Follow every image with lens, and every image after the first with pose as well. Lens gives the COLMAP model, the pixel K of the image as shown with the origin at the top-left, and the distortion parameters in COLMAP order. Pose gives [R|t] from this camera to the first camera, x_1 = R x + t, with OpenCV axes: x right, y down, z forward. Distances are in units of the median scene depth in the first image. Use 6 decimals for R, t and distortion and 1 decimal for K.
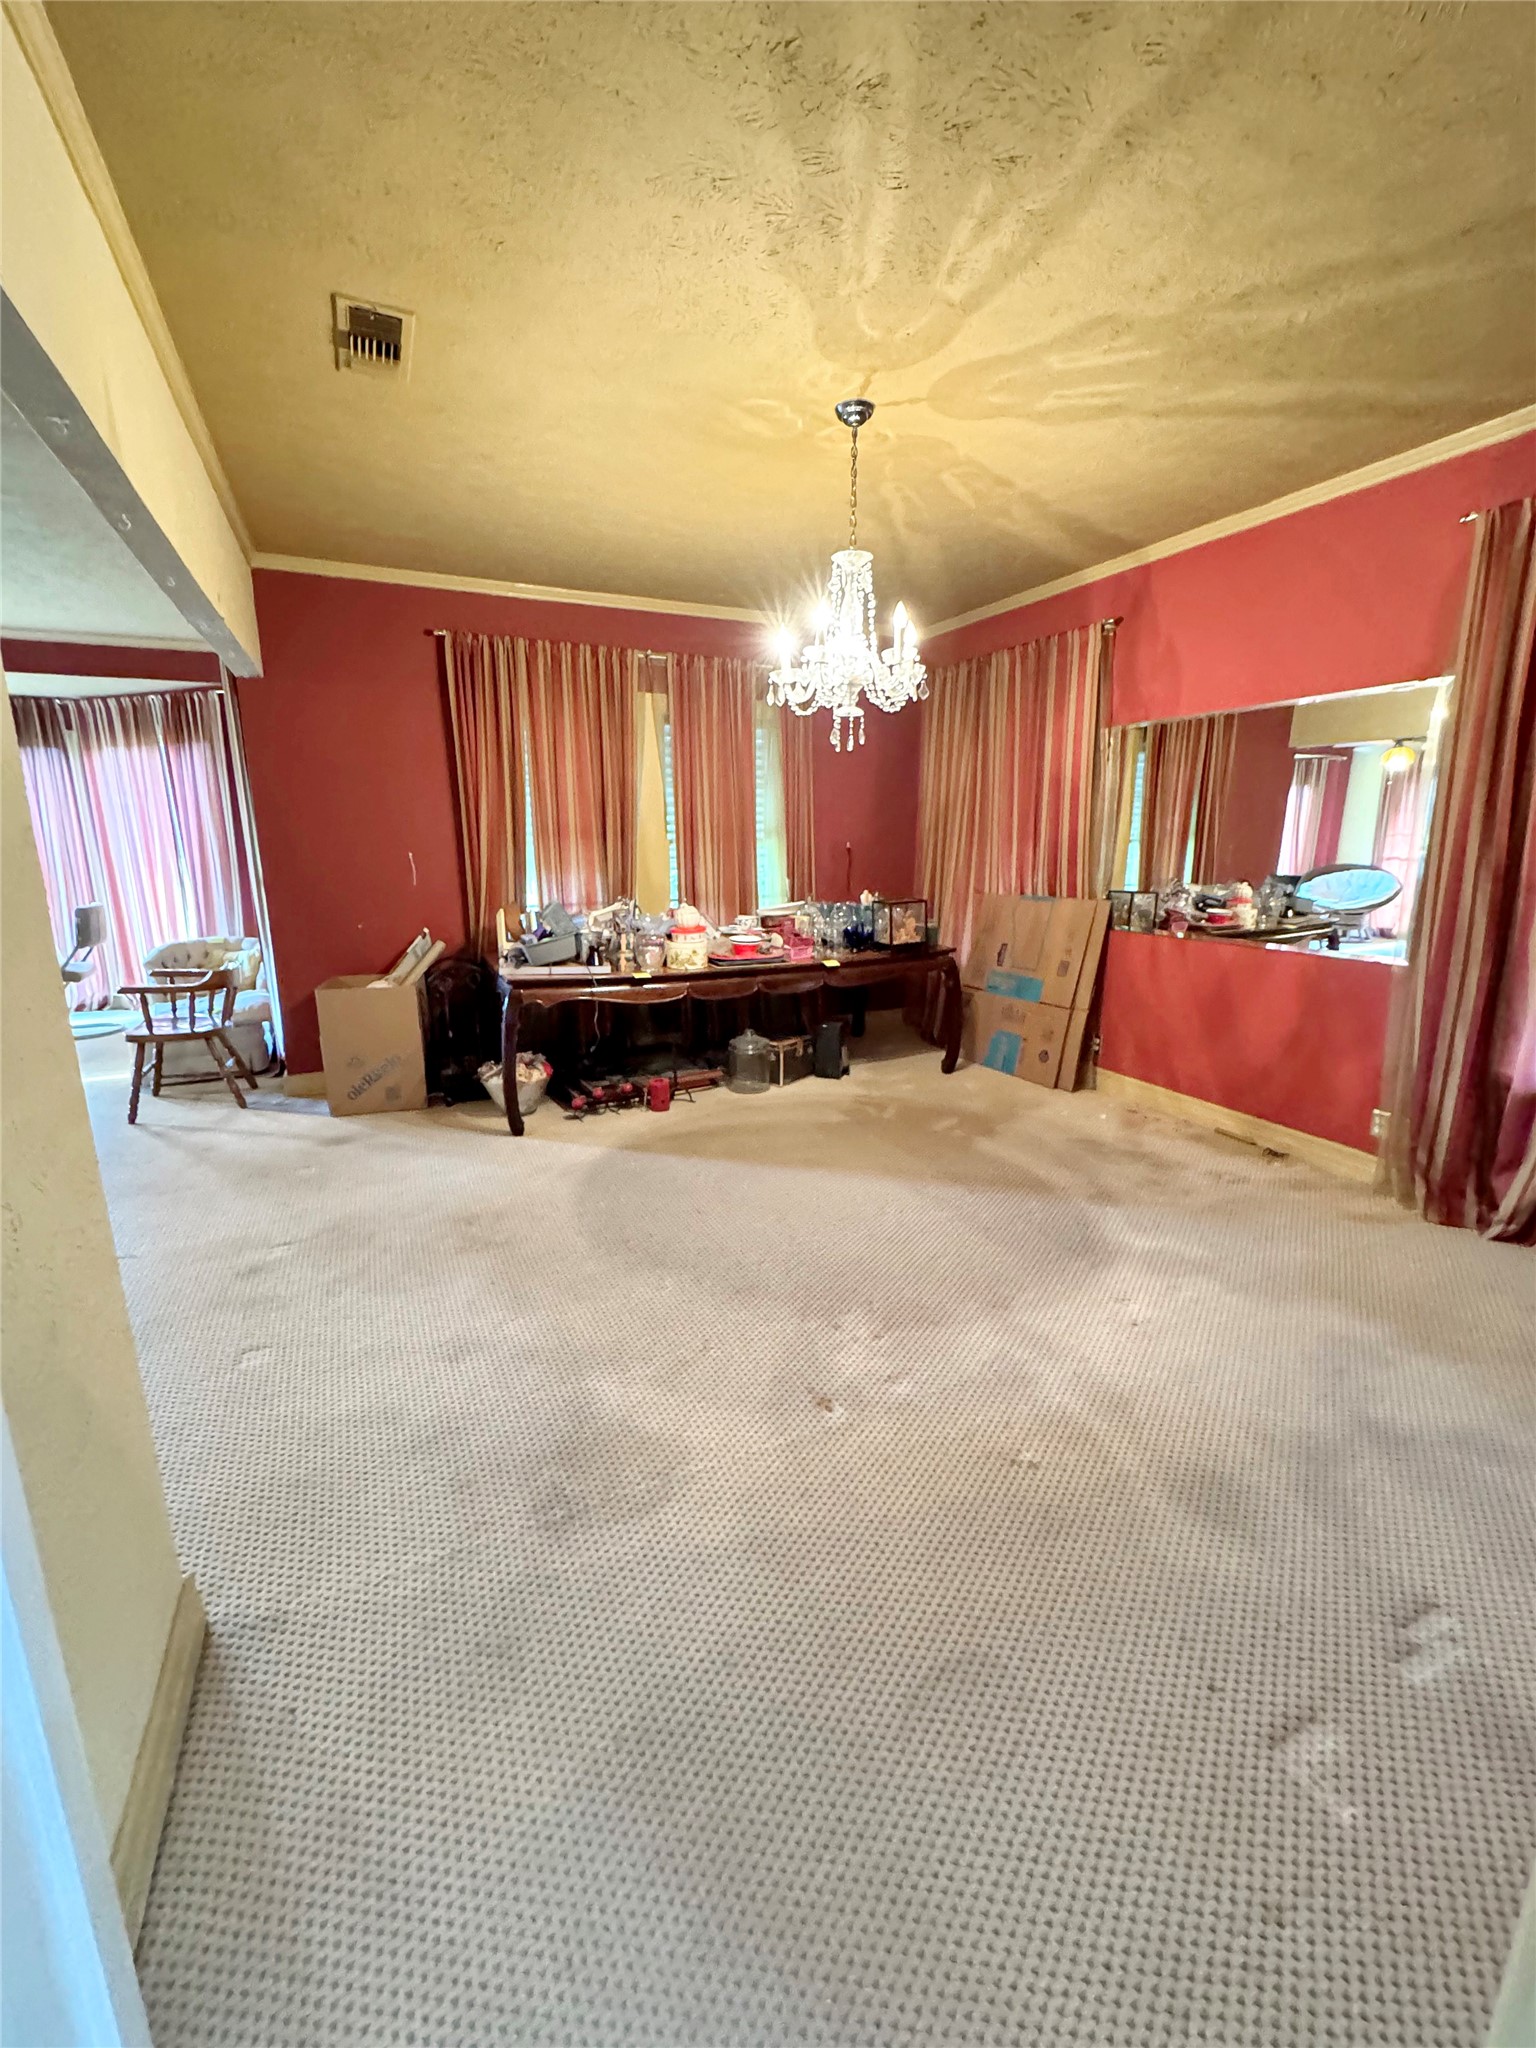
lens RADIAL K [[835.5, 0, 770.0], [0, 835.5, 1020.3], [0, 0, 1]] dist [-0.002575, 0.000009]
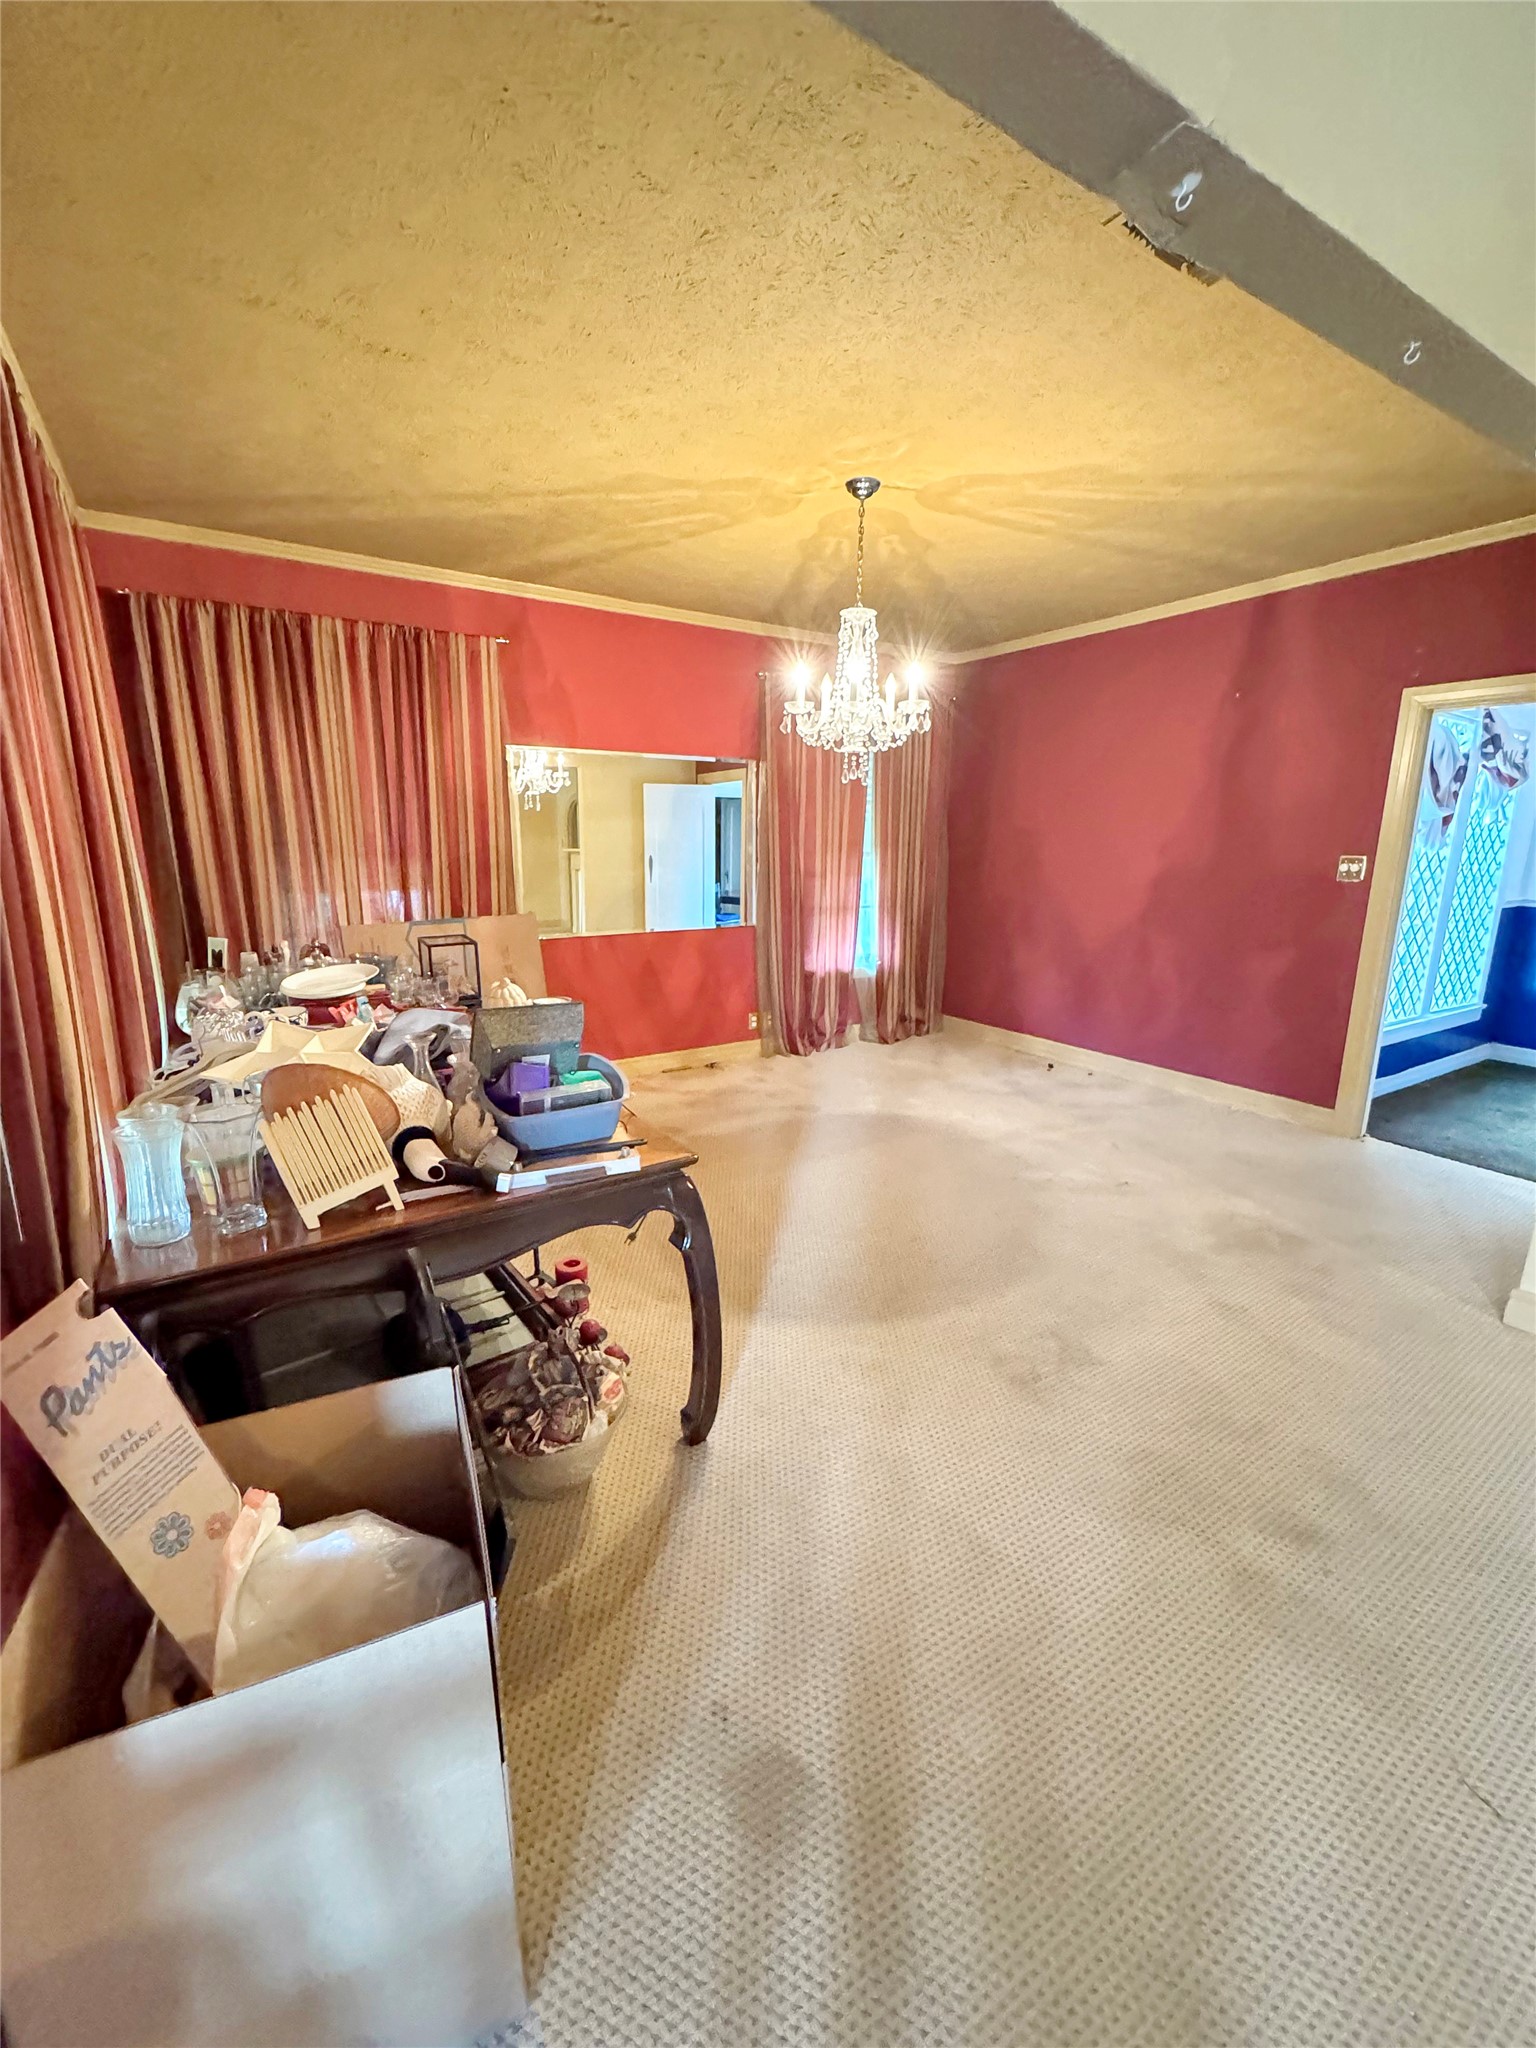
lens RADIAL K [[835.5, 0, 769.7], [0, 835.5, 1019.0], [0, 0, 1]] dist [-0.002575, 0.000009]
pose [[-0.135076, -0.212049, 0.967879, -0.890162], [0.206371, 0.949388, 0.236799, -0.267114], [-0.969106, 0.231728, -0.084479, 1.092078]]
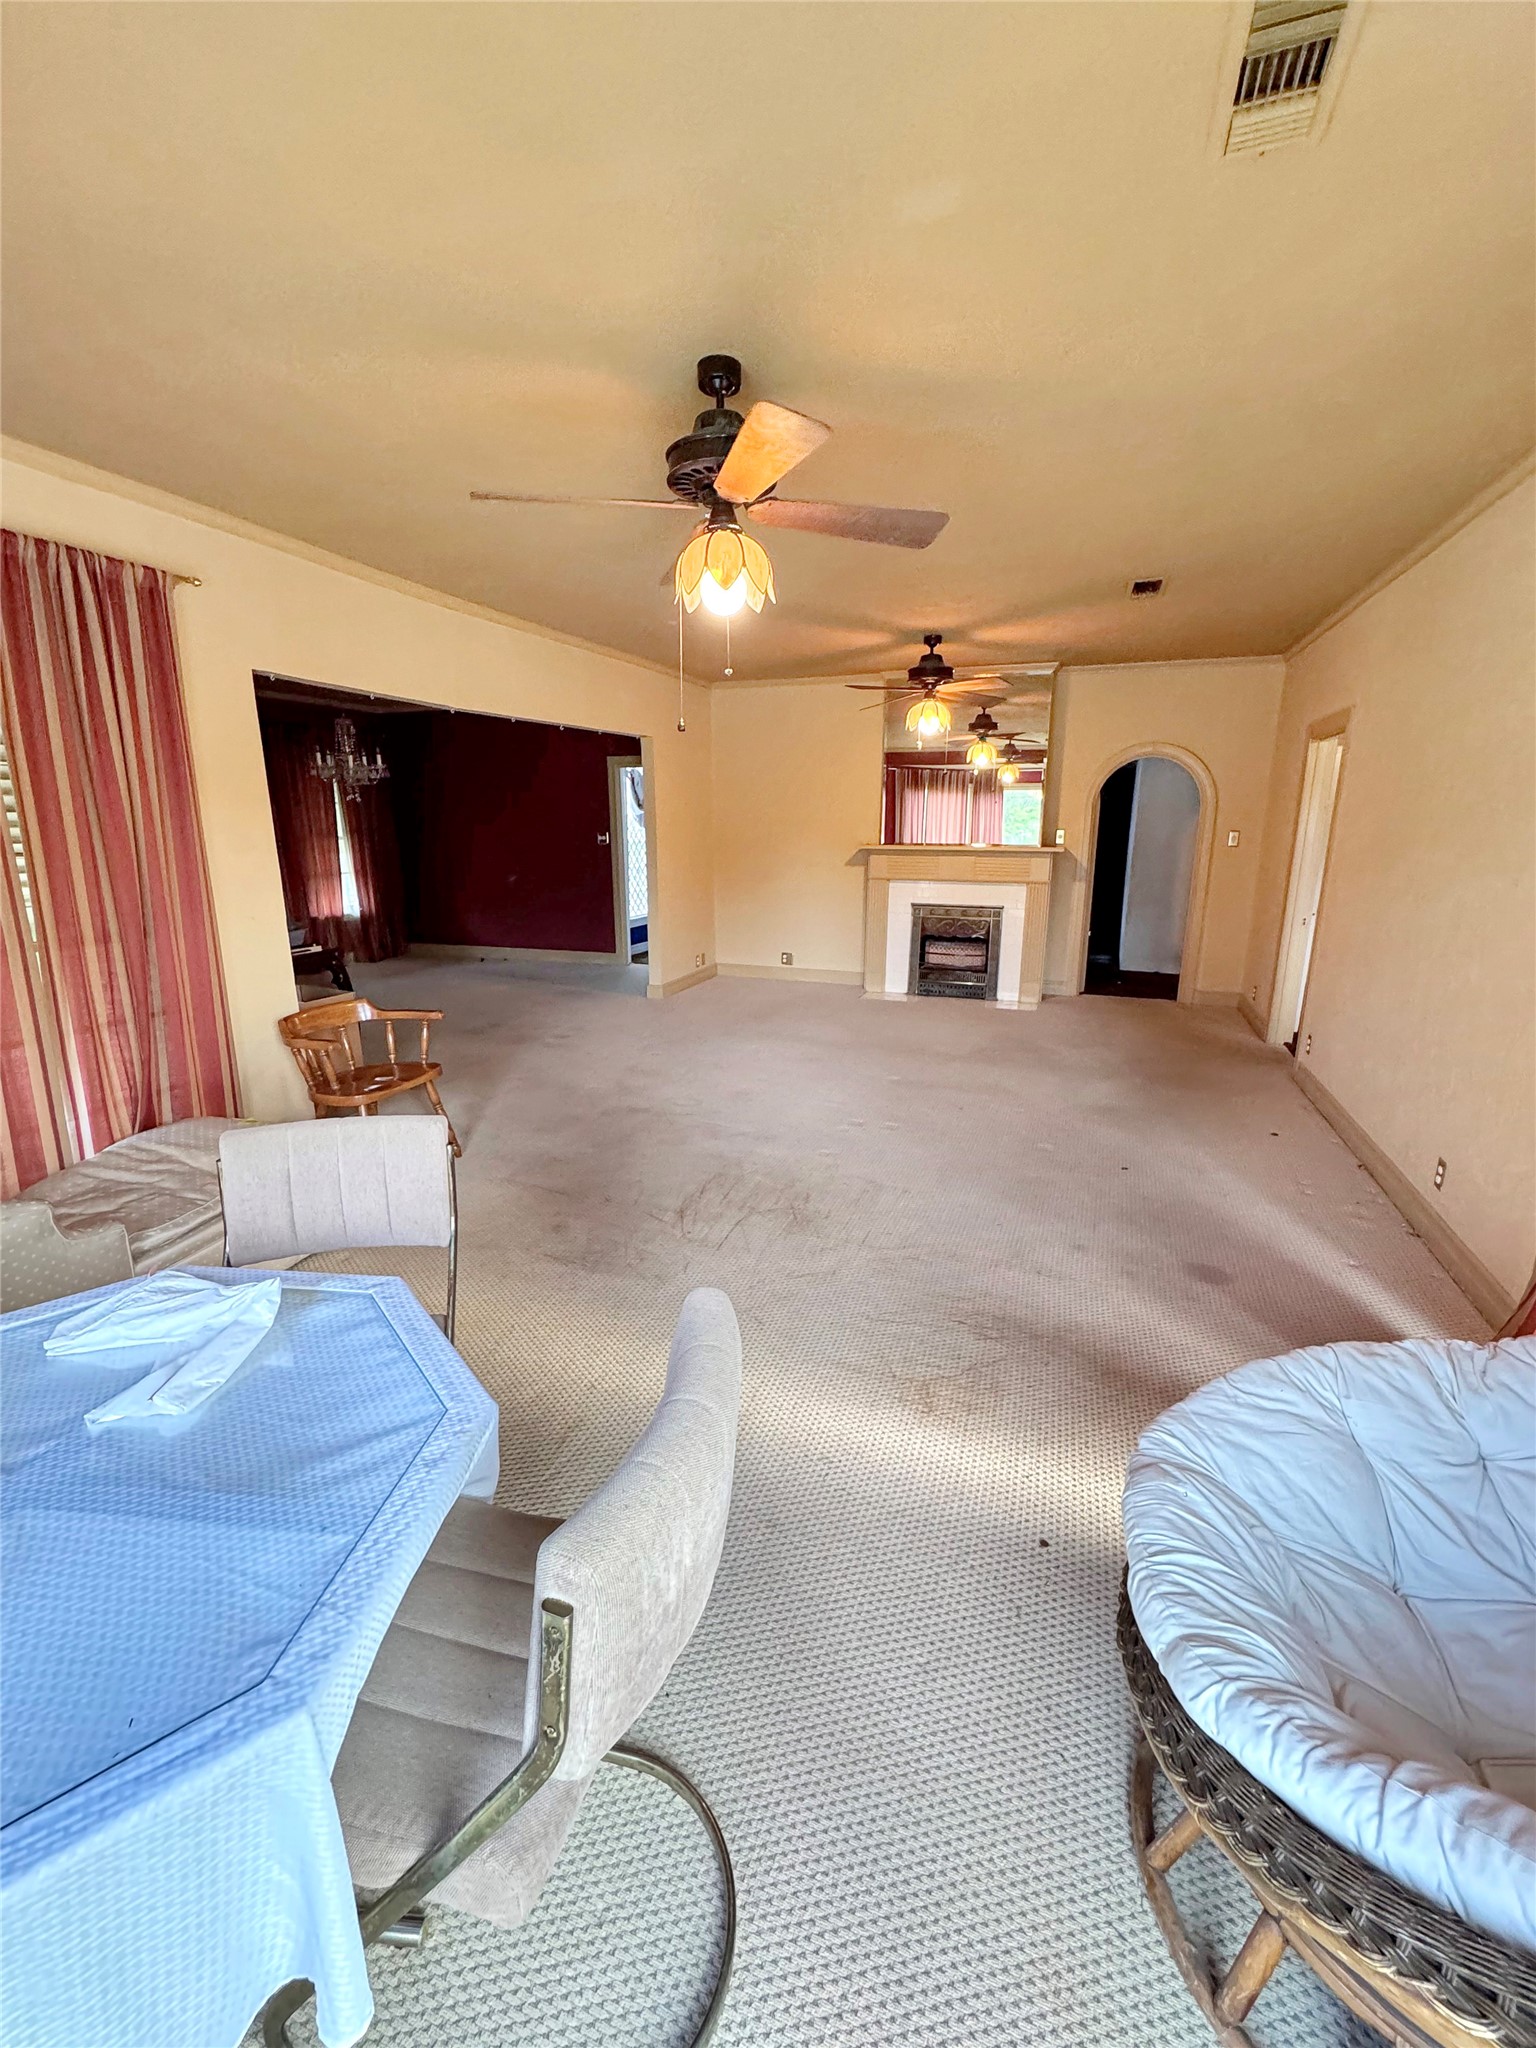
lens RADIAL K [[835.5, 0, 771.1], [0, 835.5, 1009.4], [0, 0, 1]] dist [-0.002575, 0.000009]
pose [[-0.702613, -0.157115, 0.694010, -1.984118], [0.153763, 0.918753, 0.363663, -0.384874], [-0.694760, 0.362227, -0.621369, 1.545899]]
